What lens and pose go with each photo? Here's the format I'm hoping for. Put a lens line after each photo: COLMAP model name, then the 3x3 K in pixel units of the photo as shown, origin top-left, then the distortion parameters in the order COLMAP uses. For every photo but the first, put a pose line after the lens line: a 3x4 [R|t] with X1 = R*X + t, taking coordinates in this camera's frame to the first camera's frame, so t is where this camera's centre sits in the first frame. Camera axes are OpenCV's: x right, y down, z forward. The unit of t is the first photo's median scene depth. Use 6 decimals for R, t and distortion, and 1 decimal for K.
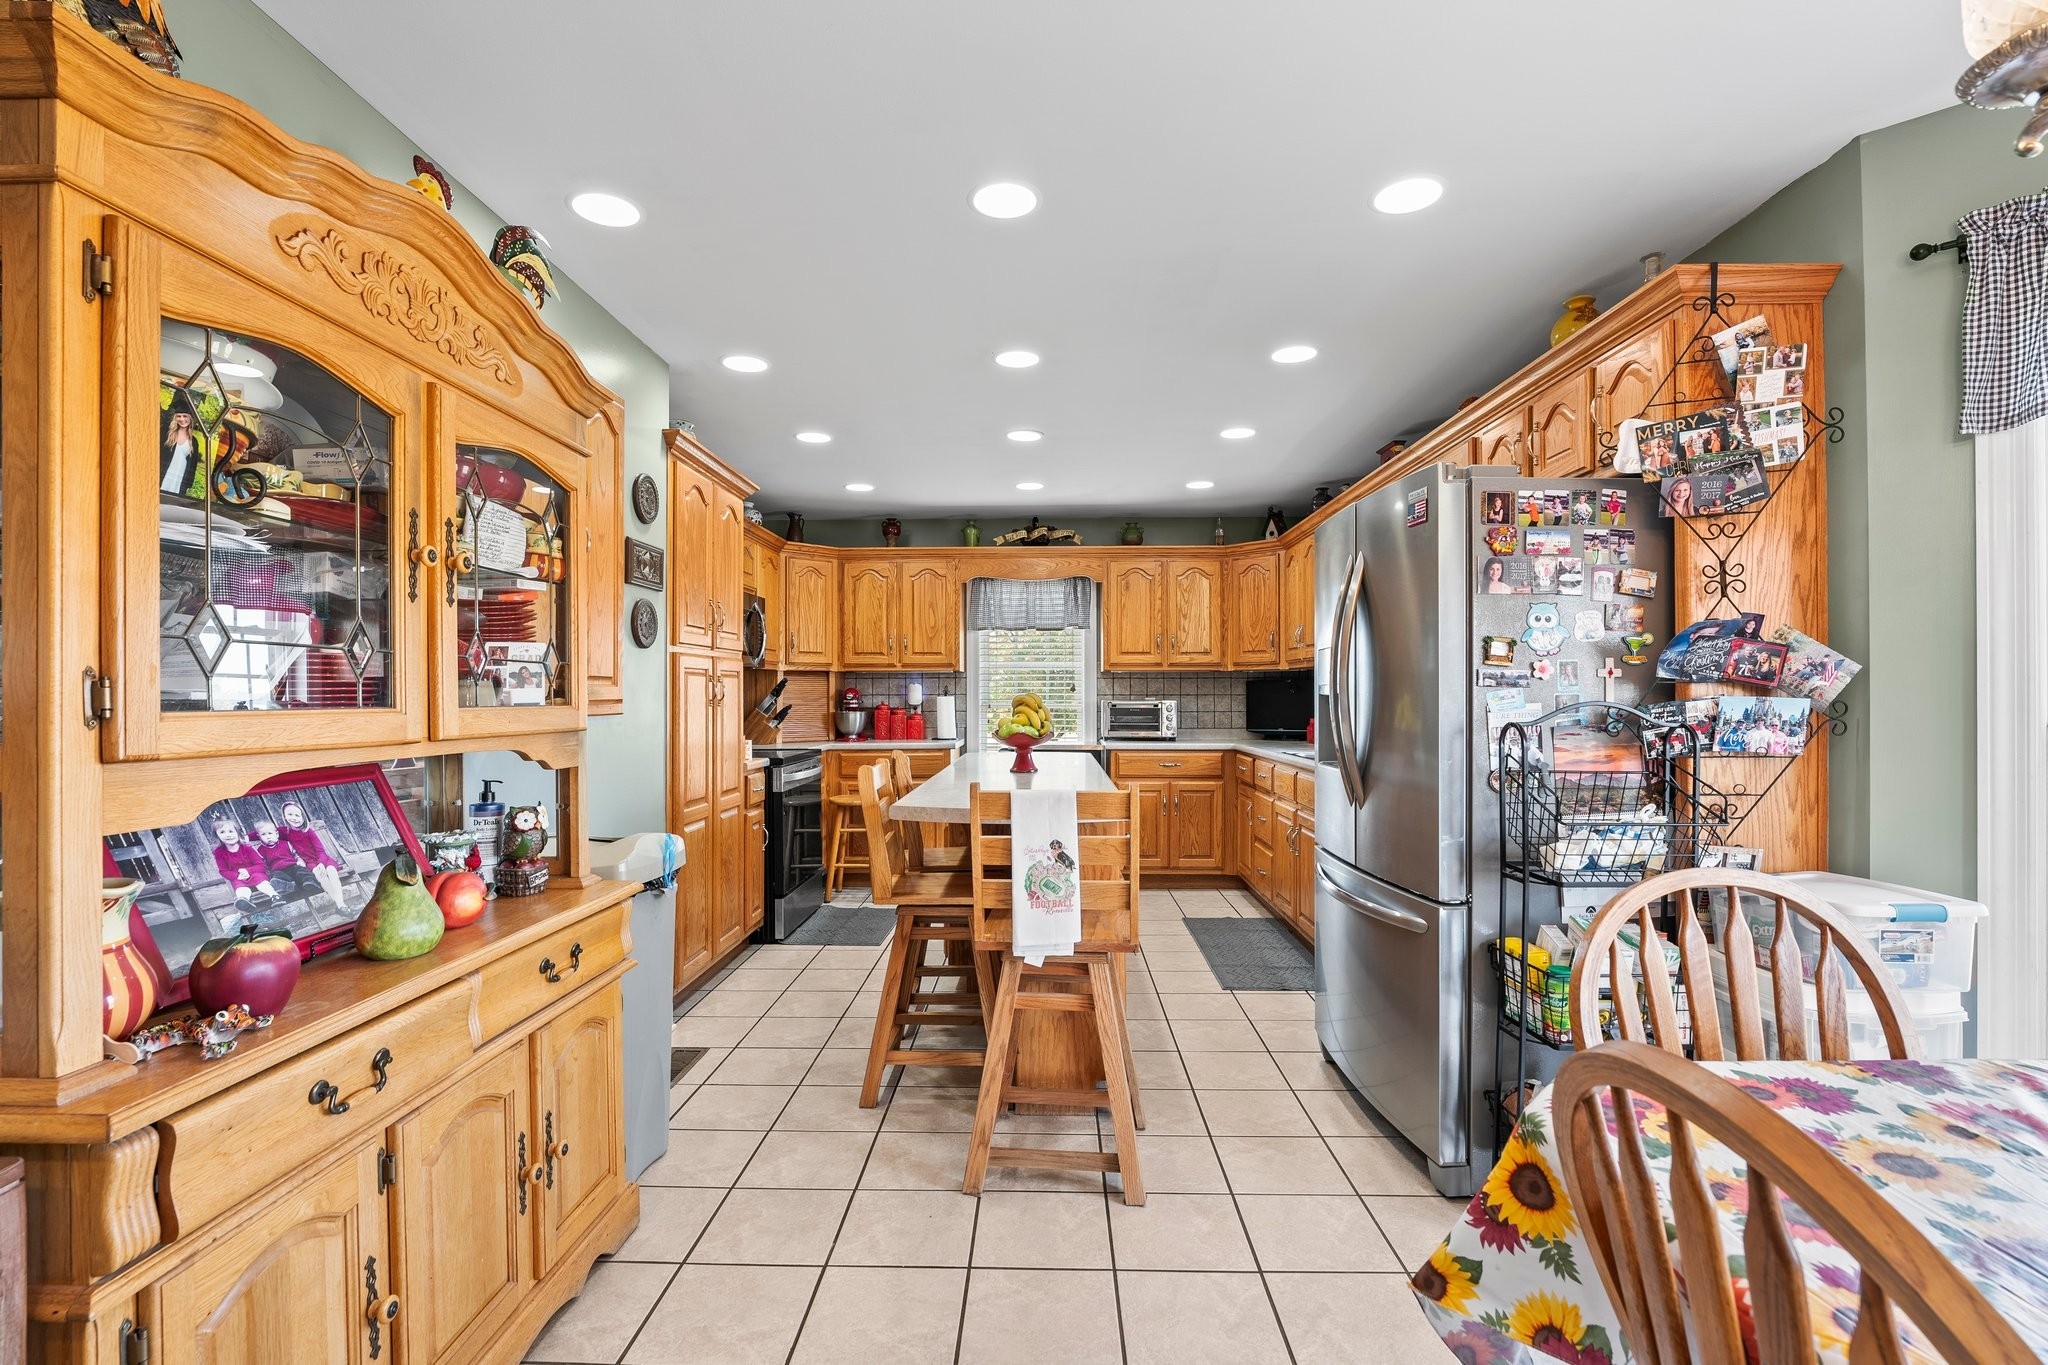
lens RADIAL K [[937.6, 0, 1024.0], [0, 937.6, 682.5], [0, 0, 1]] dist [-0.004290, -0.000149]
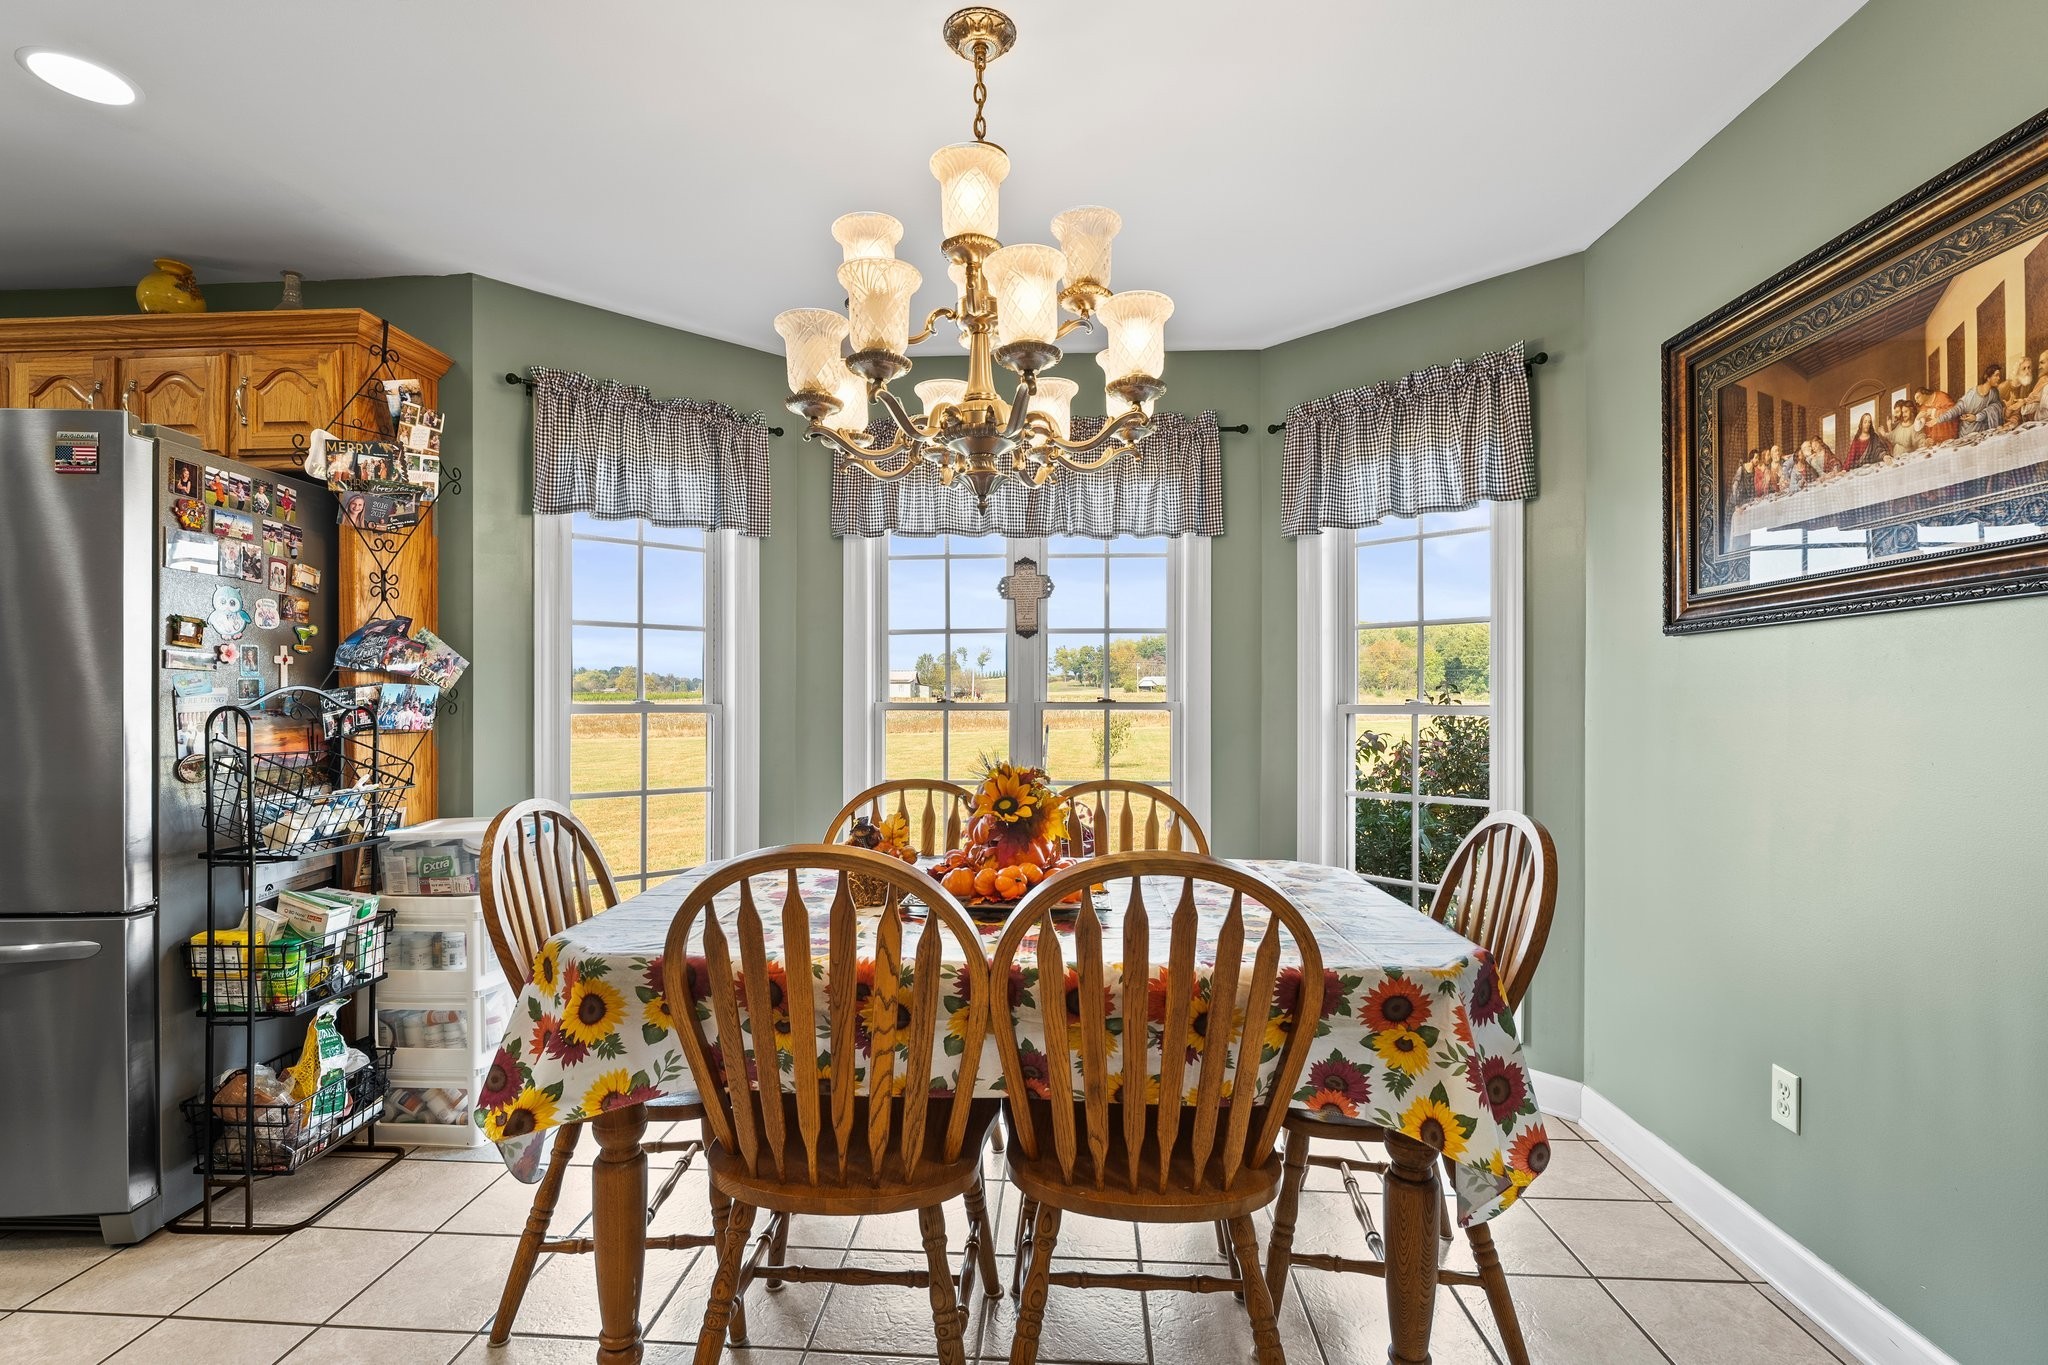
lens RADIAL K [[937.6, 0, 1024.0], [0, 937.6, 682.5], [0, 0, 1]] dist [-0.004290, -0.000149]
pose [[0.038206, 0.019865, 0.999072, -0.412897], [-0.015246, 0.999698, -0.019294, 0.023759], [-0.999154, -0.014495, 0.038497, 0.131237]]
